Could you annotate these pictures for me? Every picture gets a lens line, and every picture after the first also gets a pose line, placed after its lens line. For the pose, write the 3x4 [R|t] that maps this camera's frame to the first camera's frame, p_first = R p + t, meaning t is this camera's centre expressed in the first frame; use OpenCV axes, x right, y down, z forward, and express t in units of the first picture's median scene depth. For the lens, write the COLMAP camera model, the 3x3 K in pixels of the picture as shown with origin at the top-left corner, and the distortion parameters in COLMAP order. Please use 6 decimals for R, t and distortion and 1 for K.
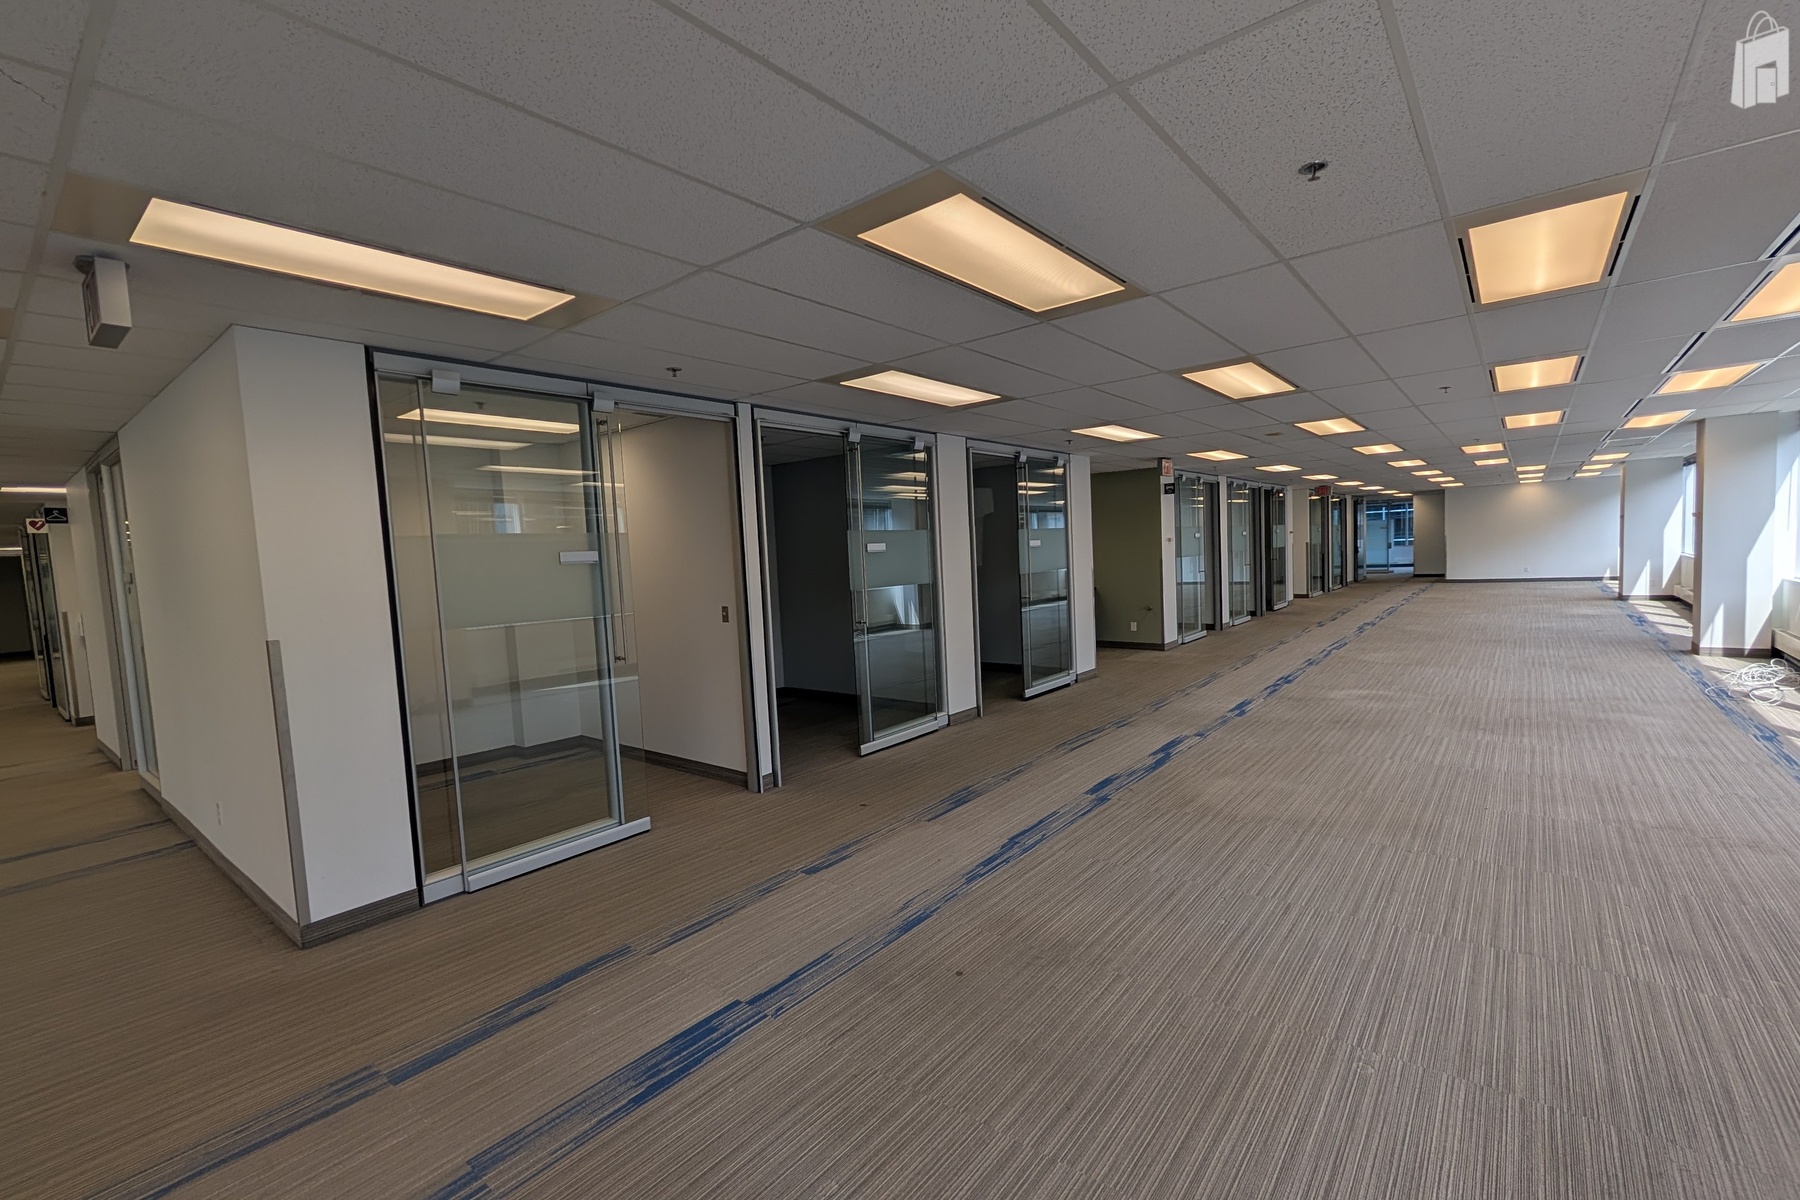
lens RADIAL K [[771.5, 0, 894.4], [0, 771.5, 597.8], [0, 0, 1]] dist [-0.003367, 0.000505]
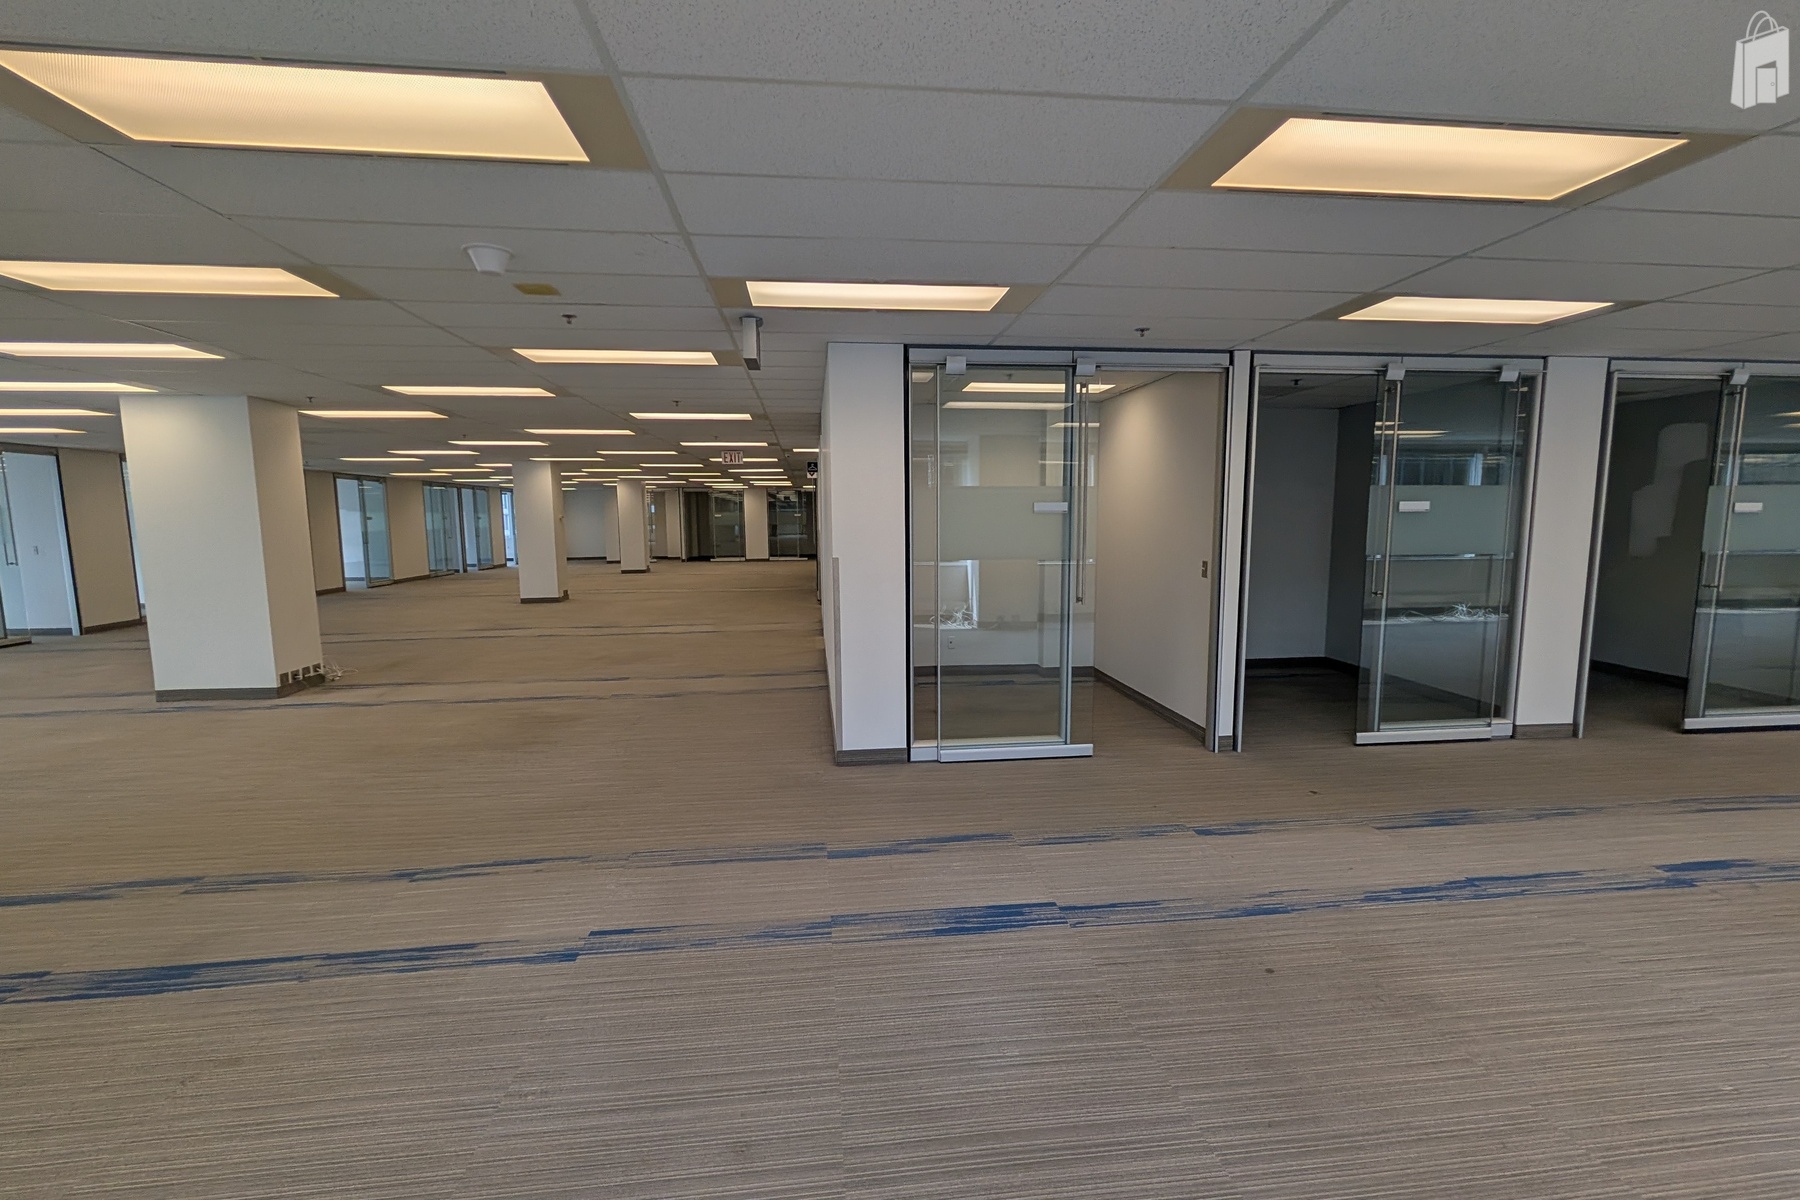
lens RADIAL K [[771.5, 0, 900.8], [0, 771.5, 596.5], [0, 0, 1]] dist [-0.003367, 0.000505]
pose [[0.713288, 0.114831, -0.691400, 0.247662], [-0.066797, 0.993134, 0.096033, -0.016673], [0.697681, -0.022316, 0.716061, 0.019117]]
